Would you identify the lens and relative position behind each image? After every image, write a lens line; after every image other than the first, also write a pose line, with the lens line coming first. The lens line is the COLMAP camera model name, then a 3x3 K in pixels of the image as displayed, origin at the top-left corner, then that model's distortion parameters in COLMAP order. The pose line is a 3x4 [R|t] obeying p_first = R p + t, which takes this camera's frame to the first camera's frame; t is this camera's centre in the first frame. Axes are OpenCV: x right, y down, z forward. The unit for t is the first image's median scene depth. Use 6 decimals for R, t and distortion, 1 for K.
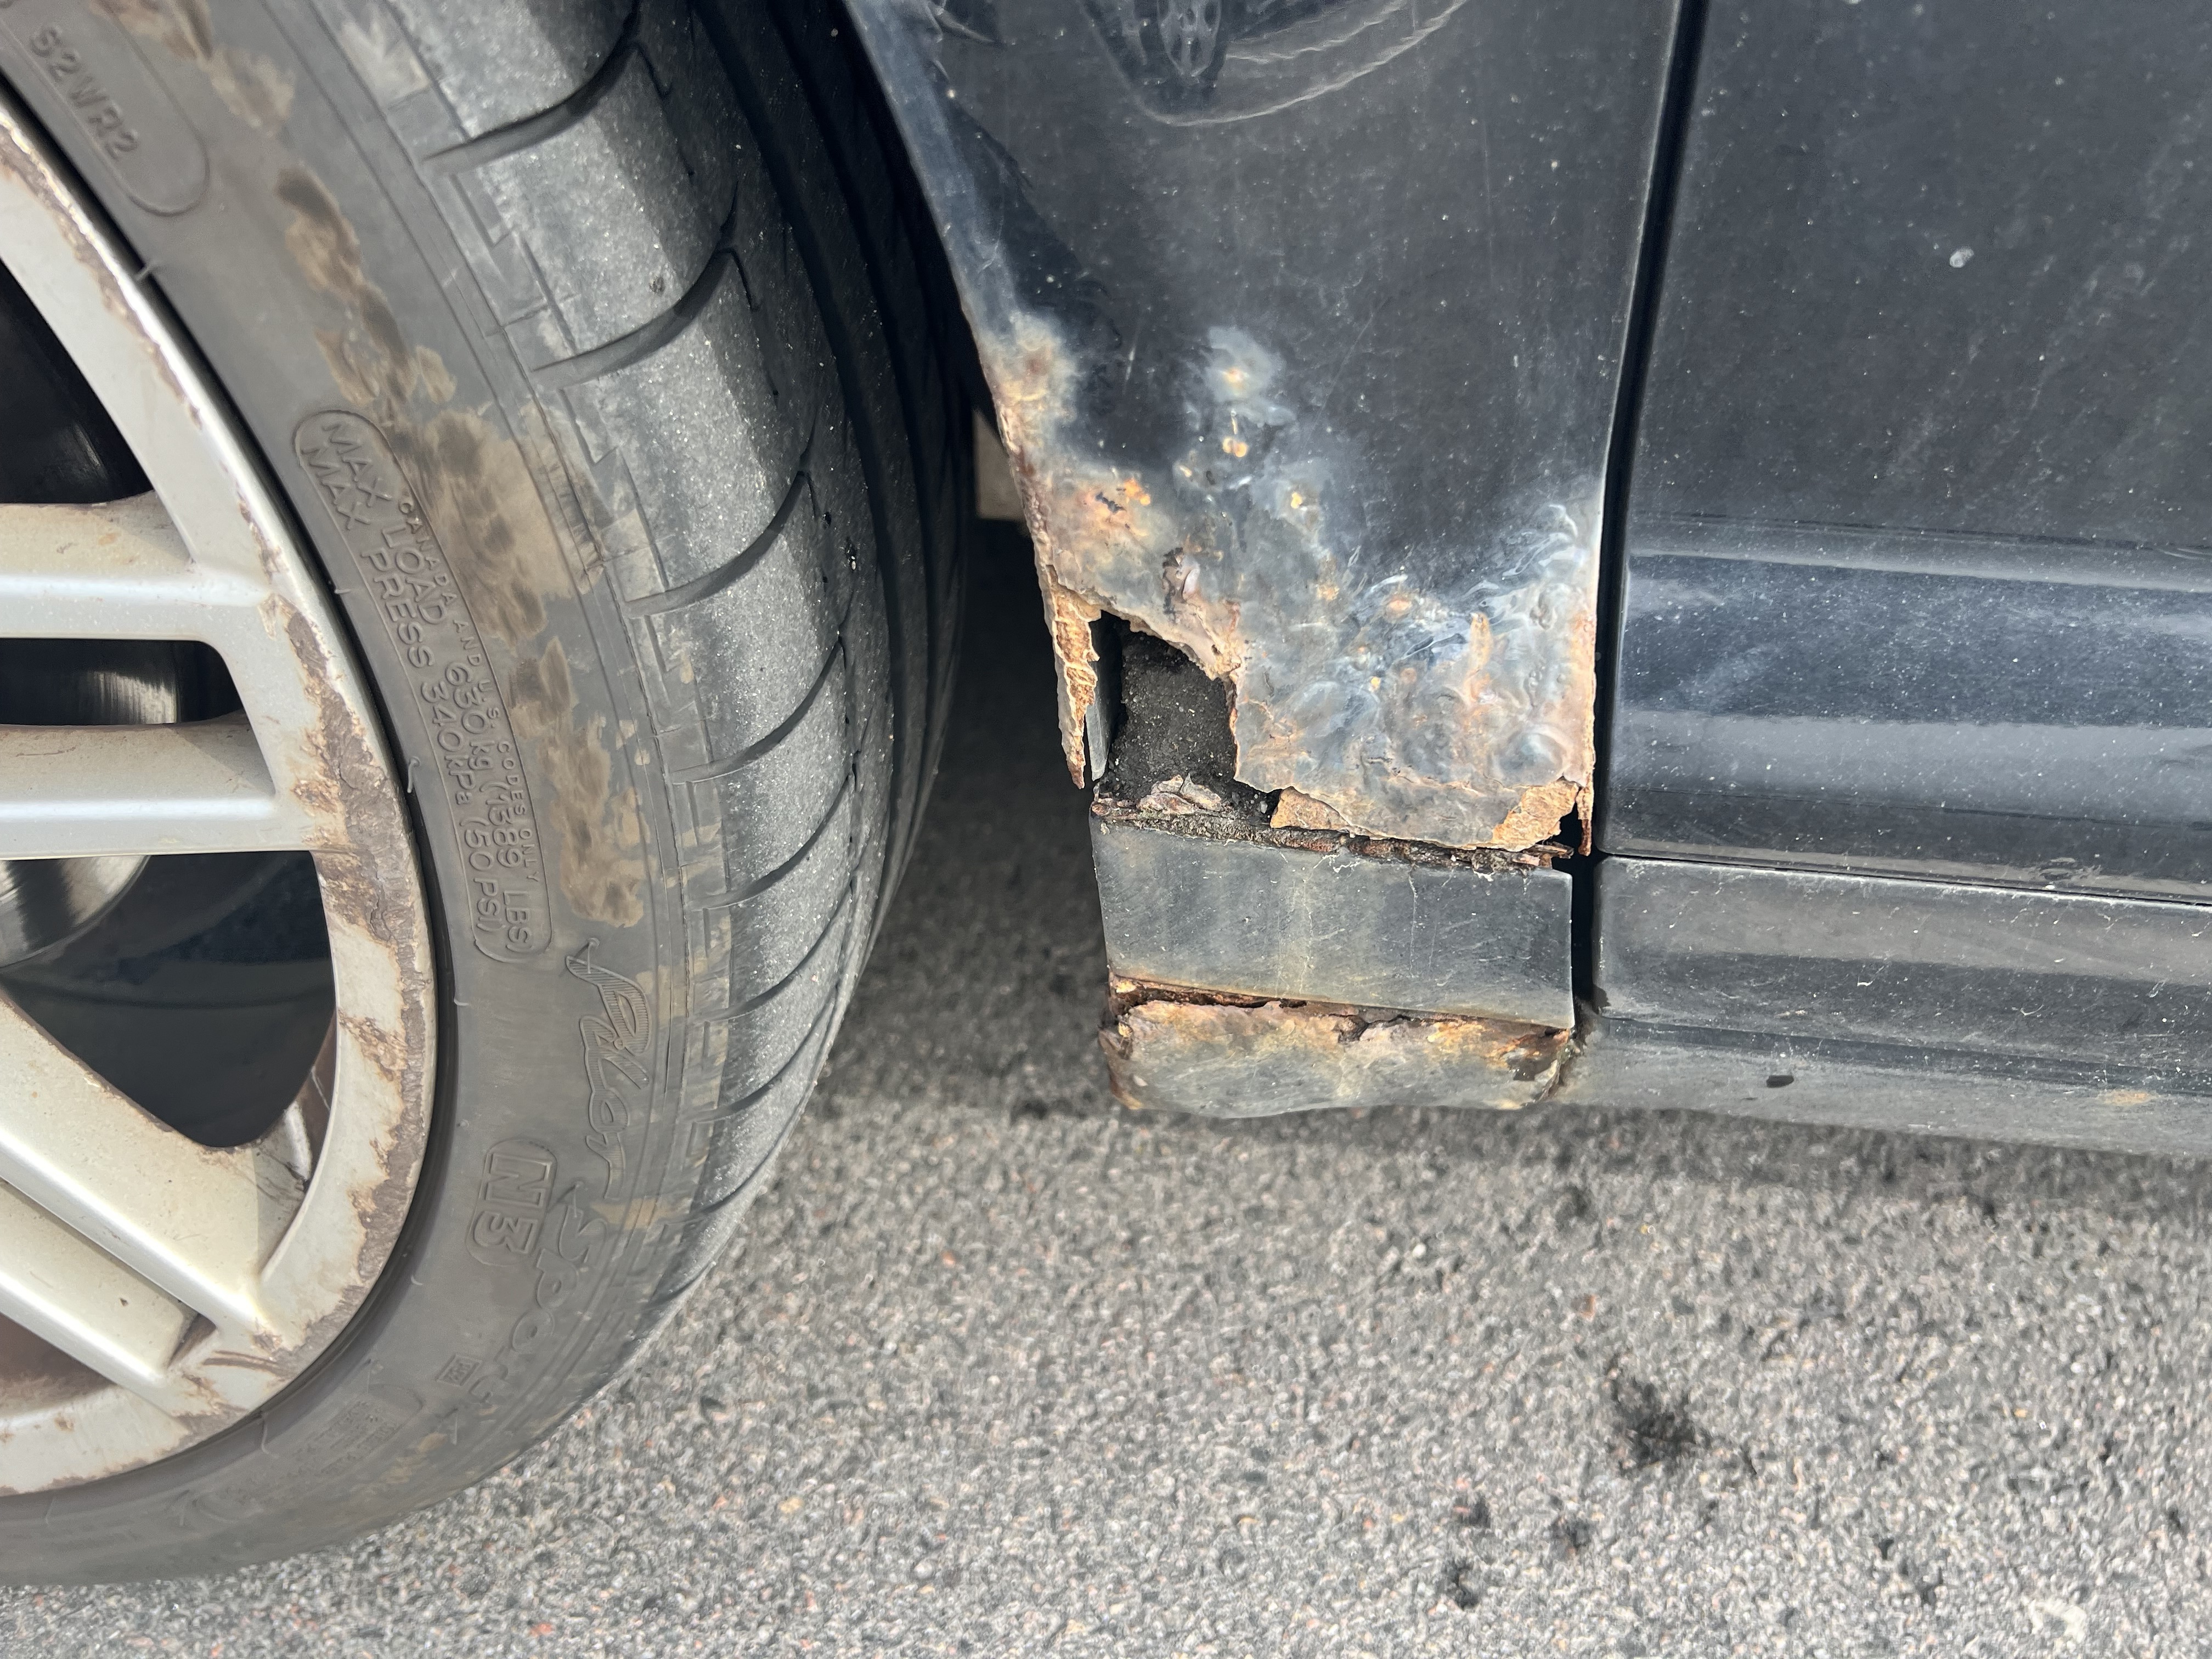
lens RADIAL K [[1768.9, 0, 1107.6], [0, 1768.9, 914.3], [0, 0, 1]] dist [0.067693, -0.090386]
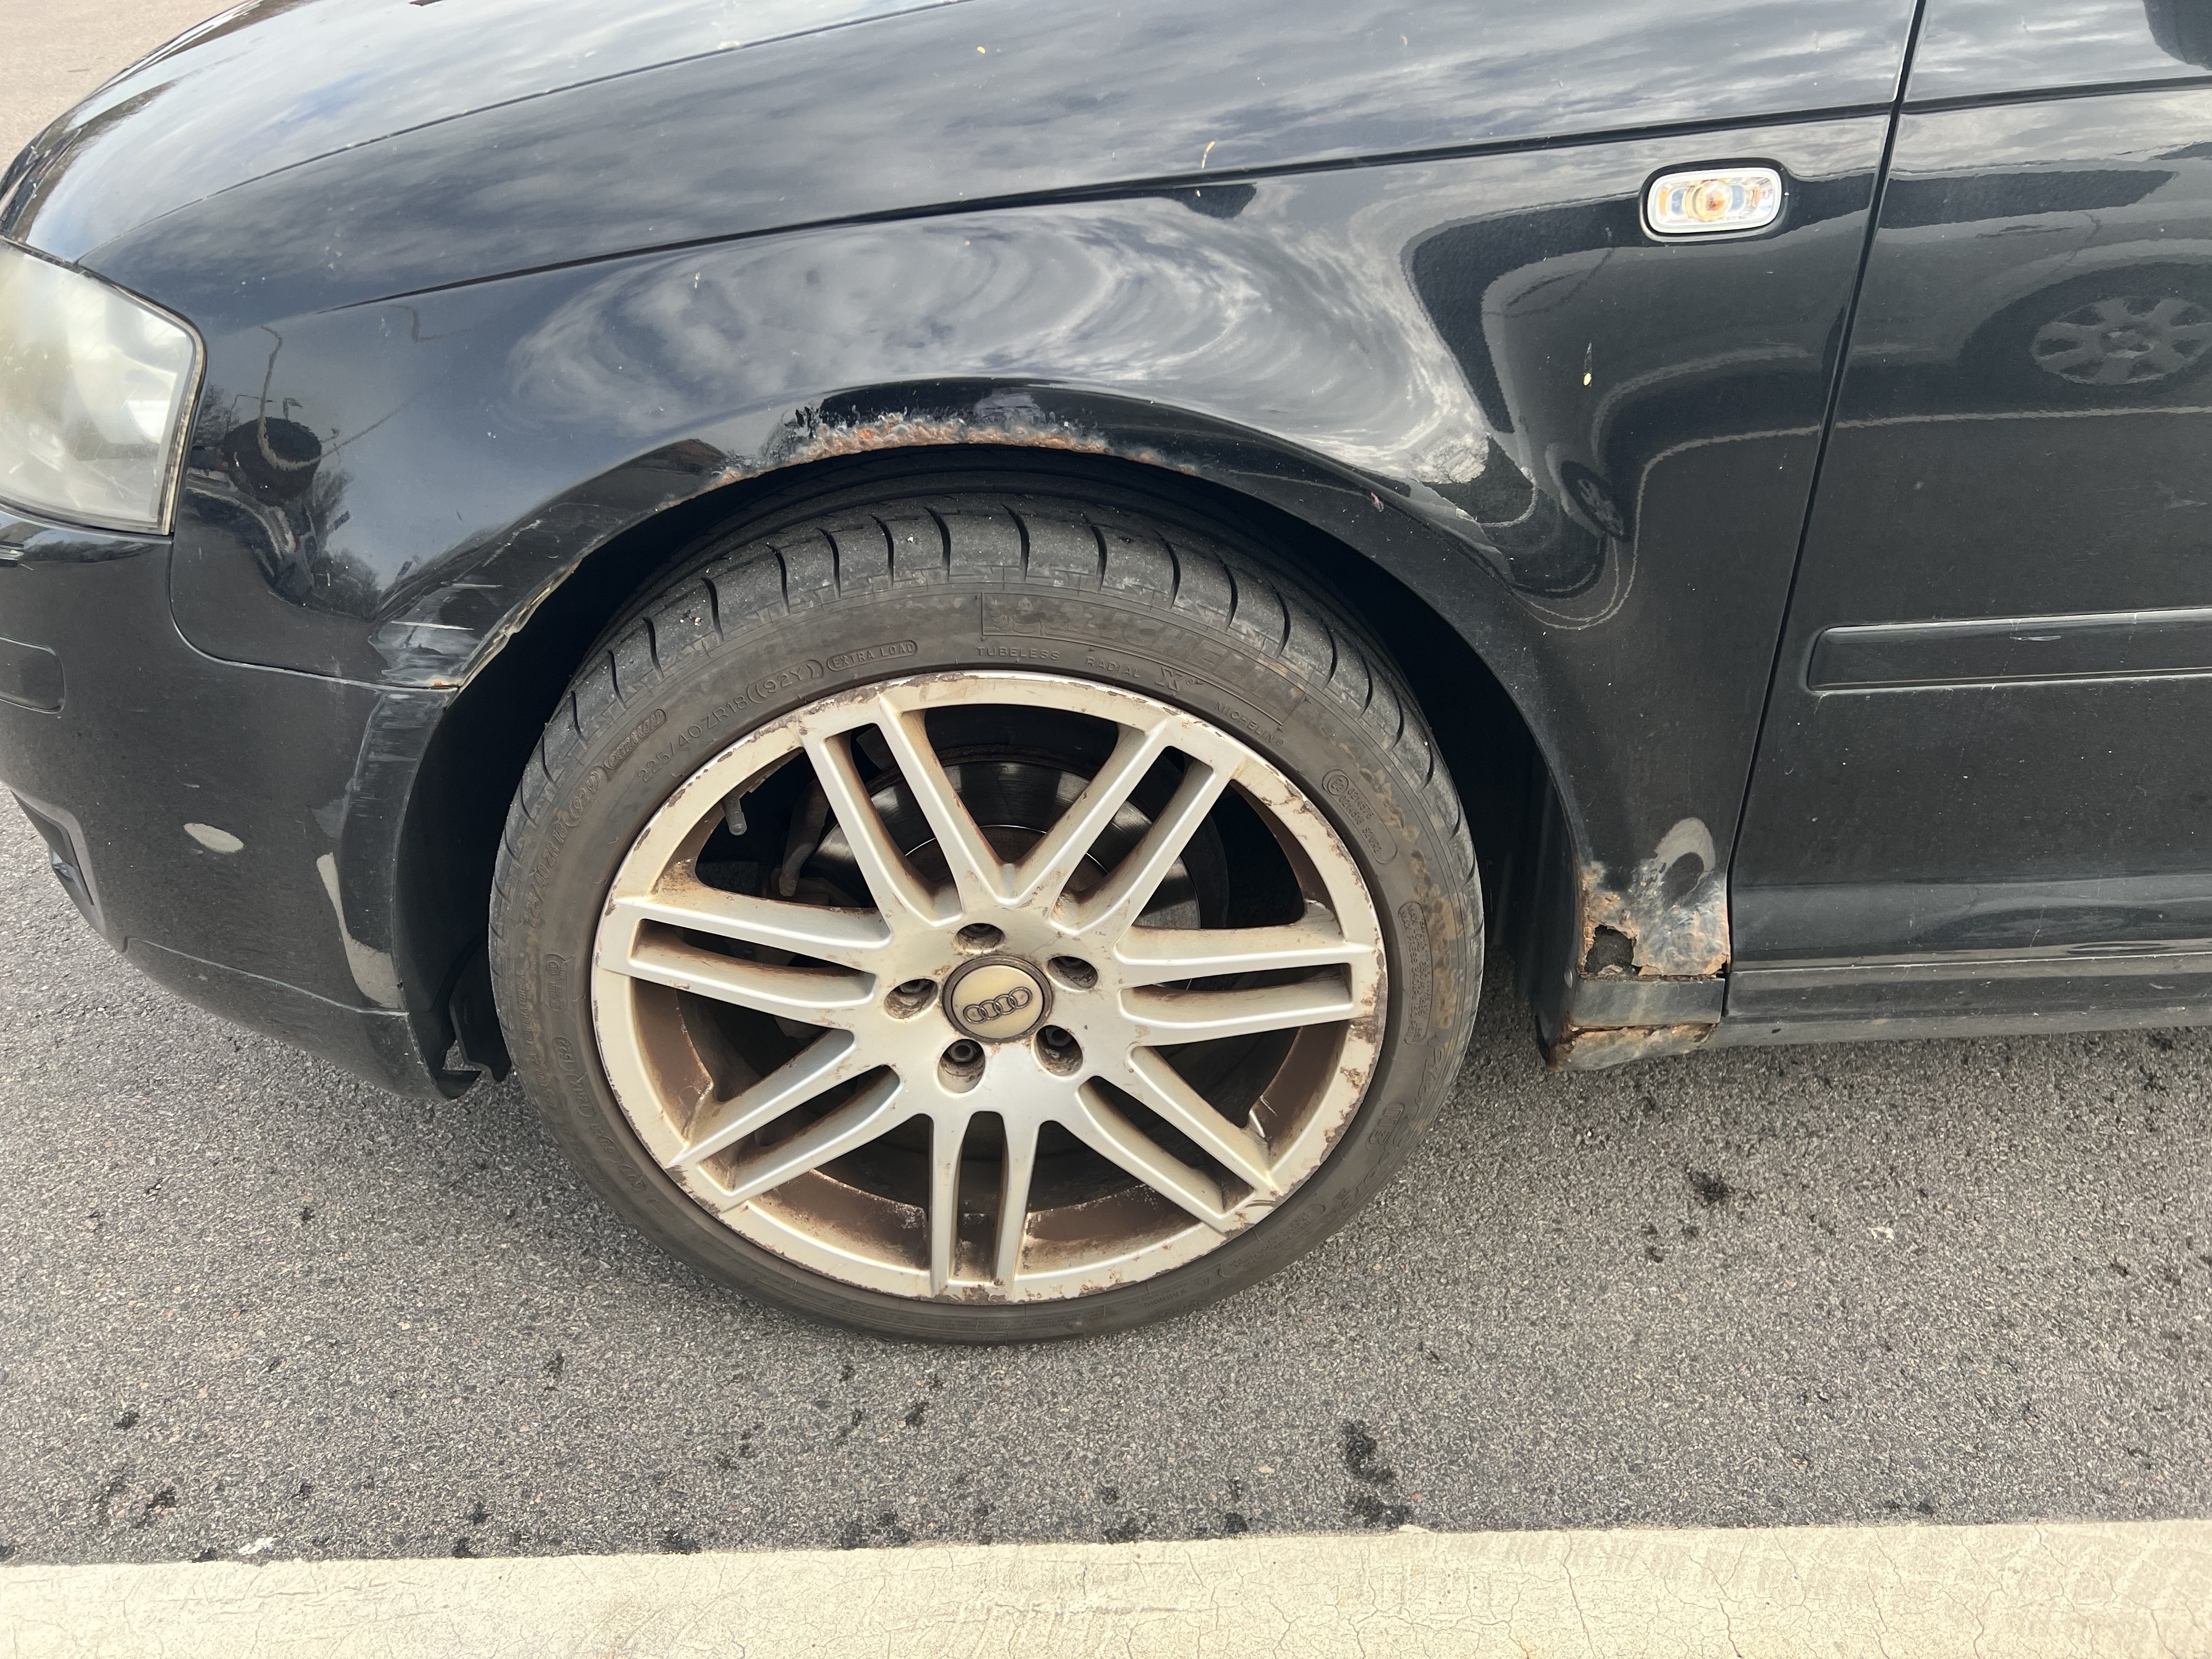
lens RADIAL K [[1768.9, 0, 1107.6], [0, 1768.9, 914.3], [0, 0, 1]] dist [0.067693, -0.090386]
pose [[0.984352, -0.123750, 0.125451, -1.099841], [0.127318, 0.991644, -0.020803, -0.186522], [-0.121828, 0.036449, 0.991882, -1.887150]]
